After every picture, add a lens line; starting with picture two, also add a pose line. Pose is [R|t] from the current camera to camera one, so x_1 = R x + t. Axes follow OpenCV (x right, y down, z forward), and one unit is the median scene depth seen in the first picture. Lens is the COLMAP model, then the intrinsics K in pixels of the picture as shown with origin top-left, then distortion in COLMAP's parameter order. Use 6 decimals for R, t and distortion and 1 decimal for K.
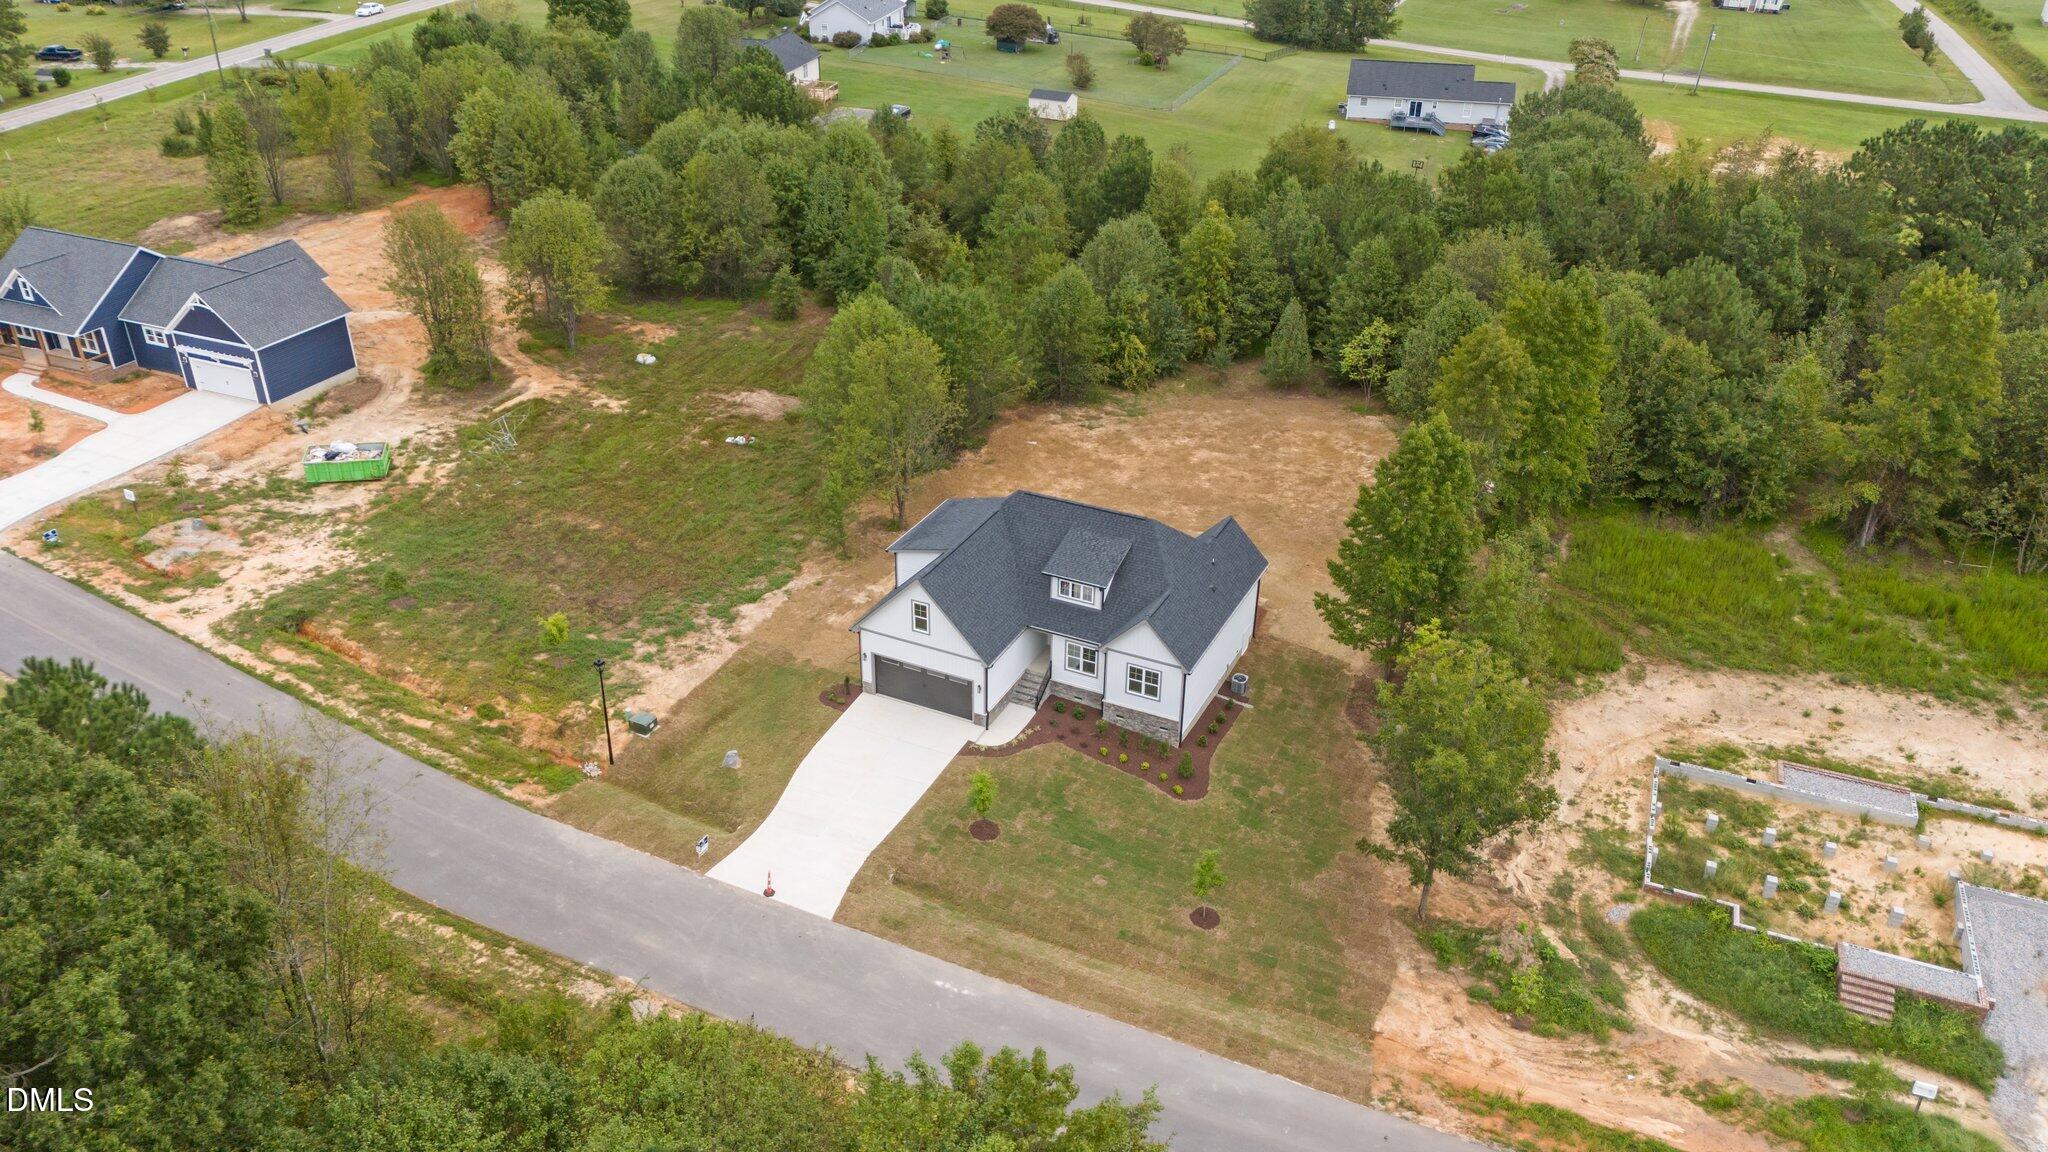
lens RADIAL K [[1479.7, 0, 1022.4], [0, 1479.7, 576.6], [0, 0, 1]] dist [0.066626, -0.033230]
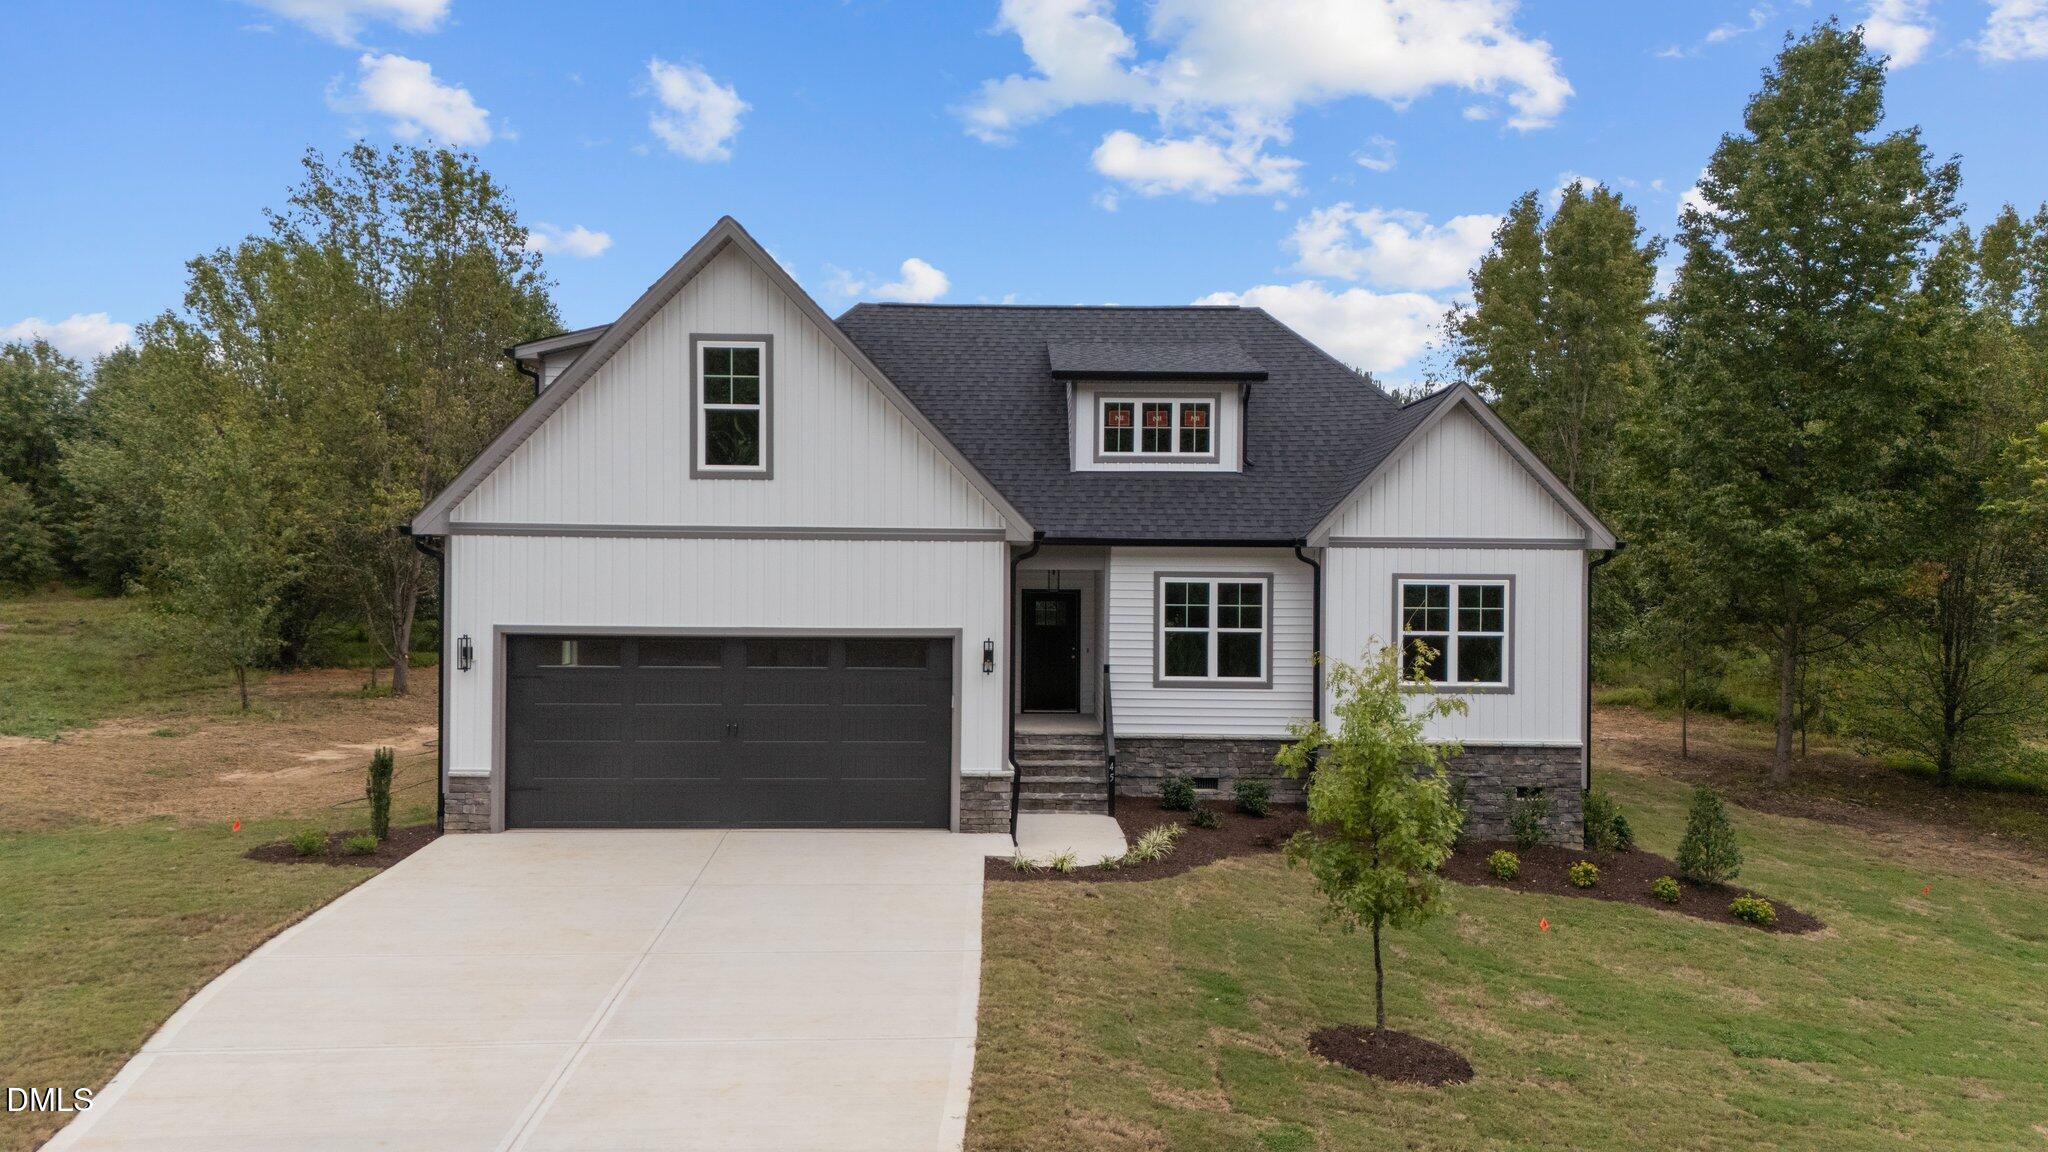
lens RADIAL K [[1479.7, 0, 1019.0], [0, 1479.7, 577.7], [0, 0, 1]] dist [0.066626, -0.033230]
pose [[0.901555, -0.013206, 0.432464, -0.131986], [0.223442, 0.870141, -0.439237, 0.174554], [-0.370504, 0.492626, 0.787430, 0.769560]]
